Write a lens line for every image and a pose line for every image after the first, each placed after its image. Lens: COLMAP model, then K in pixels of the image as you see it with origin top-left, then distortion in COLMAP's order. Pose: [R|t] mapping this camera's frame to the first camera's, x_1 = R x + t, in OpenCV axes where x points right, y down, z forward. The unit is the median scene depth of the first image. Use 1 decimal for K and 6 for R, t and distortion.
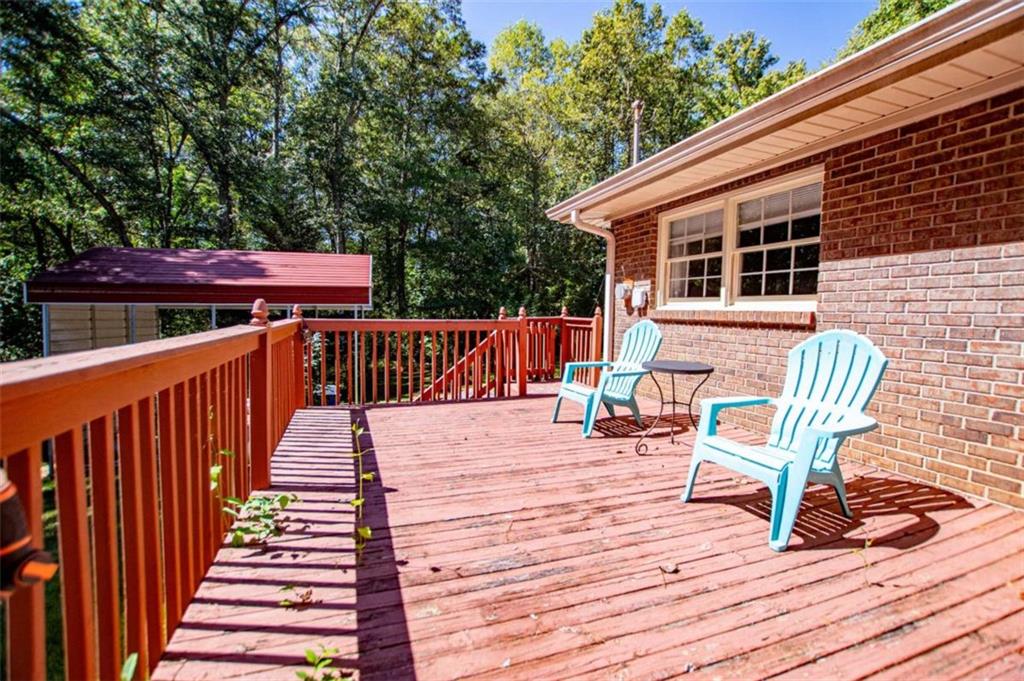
lens RADIAL K [[454.1, 0, 512.0], [0, 454.1, 340.5], [0, 0, 1]] dist [-0.027303, 0.001389]
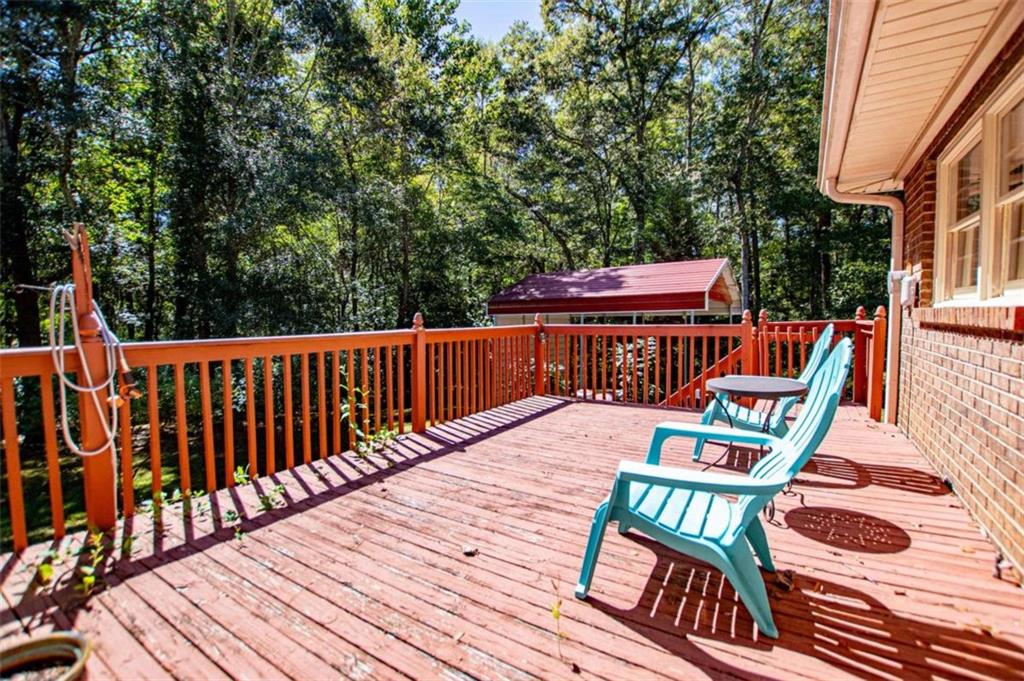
lens RADIAL K [[454.1, 0, 512.0], [0, 454.1, 340.5], [0, 0, 1]] dist [-0.027303, 0.001389]
pose [[0.608818, 0.021346, -0.793023, 0.455494], [-0.029995, 0.999543, 0.003876, -0.005673], [0.792743, 0.021427, 0.609180, 0.141783]]
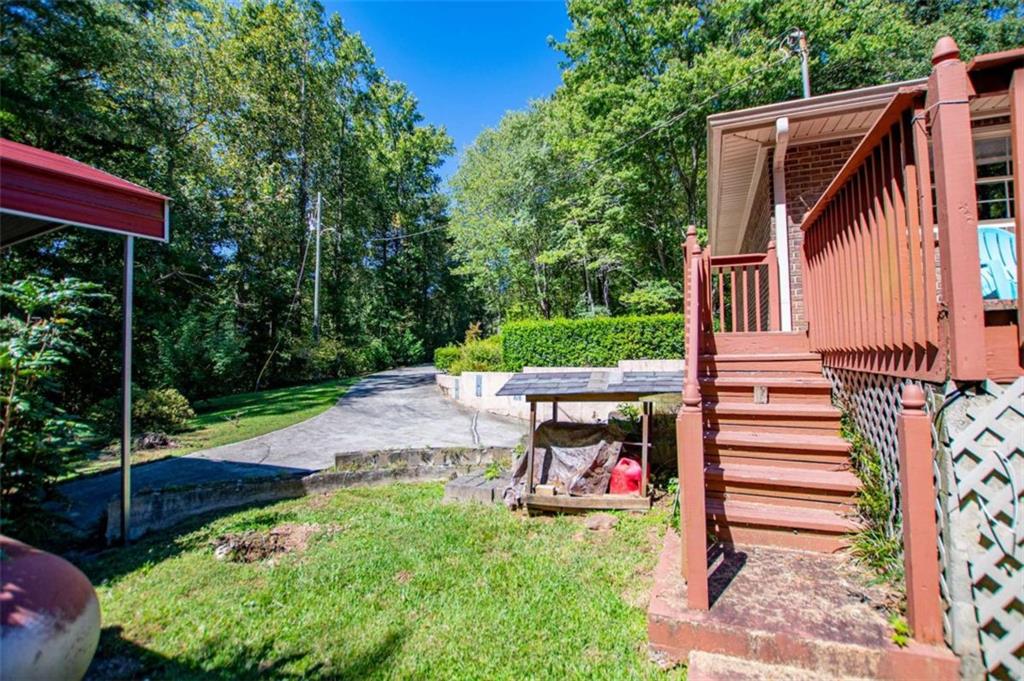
lens RADIAL K [[461.4, 0, 512.0], [0, 461.4, 340.5], [0, 0, 1]] dist [-0.001812, 0.000076]
pose [[0.666743, -0.000618, 0.745287, -0.931992], [0.076107, 0.994828, -0.067261, 0.161163], [-0.741392, 0.101568, 0.663342, 0.927118]]
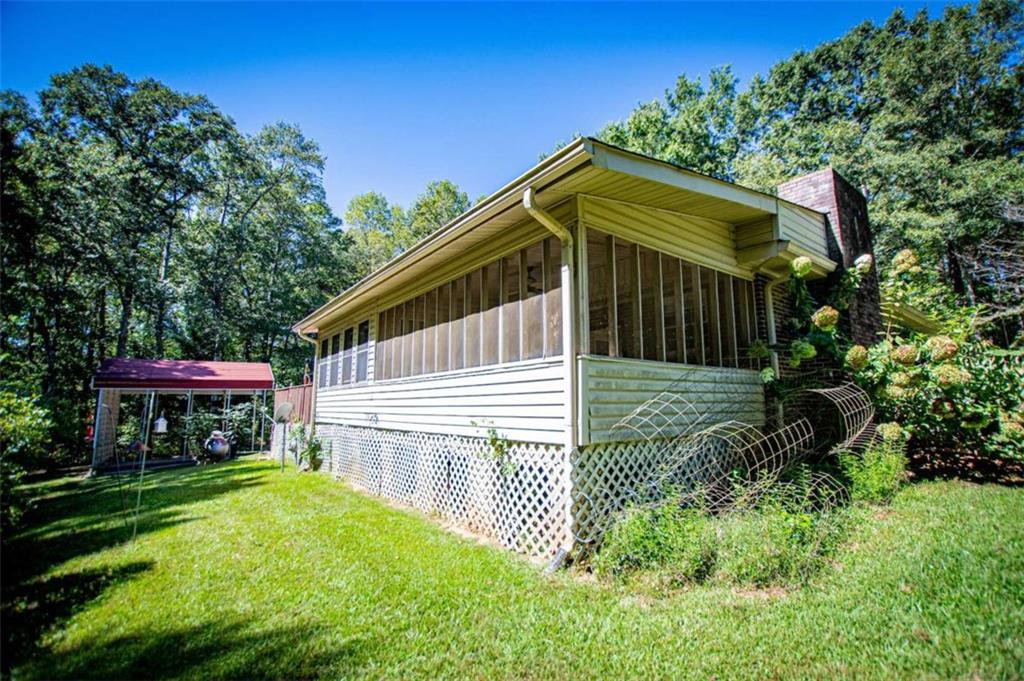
lens RADIAL K [[454.1, 0, 512.0], [0, 454.1, 340.5], [0, 0, 1]] dist [-0.027303, 0.001389]
pose [[0.949984, 0.030130, 0.310842, 0.122118], [0.033946, 0.979475, -0.198685, 0.297183], [-0.310449, 0.199300, 0.929463, -2.613839]]
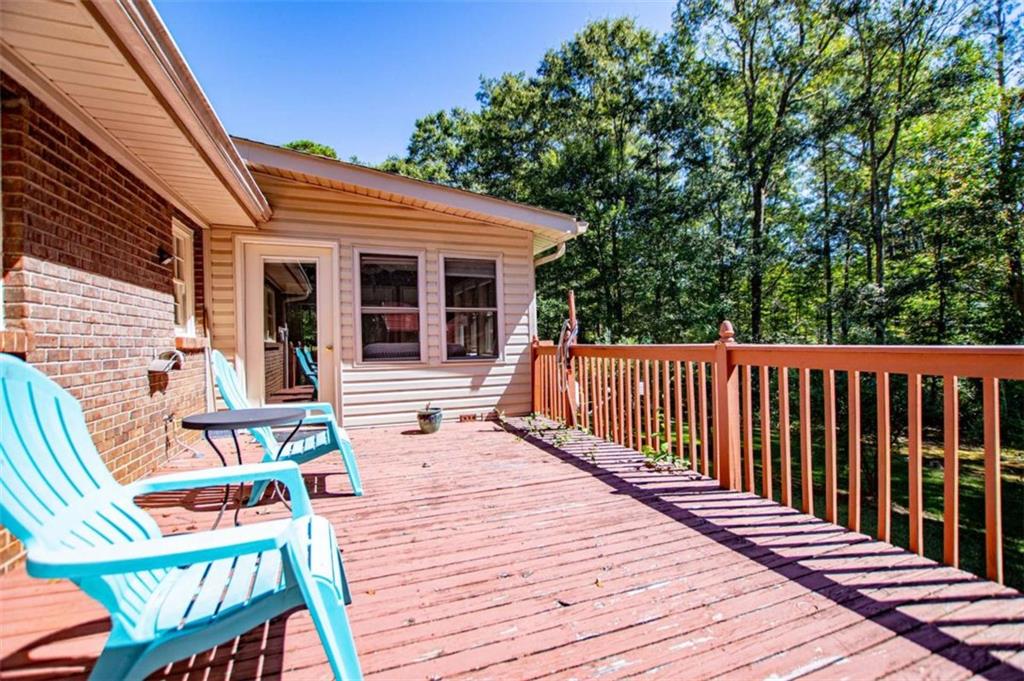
lens RADIAL K [[454.1, 0, 512.0], [0, 454.1, 340.5], [0, 0, 1]] dist [-0.027303, 0.001389]
pose [[-0.999934, 0.011414, -0.001036, -0.009469], [0.011330, 0.998105, 0.060478, -0.052787], [0.001725, 0.060463, -0.998169, 1.045259]]
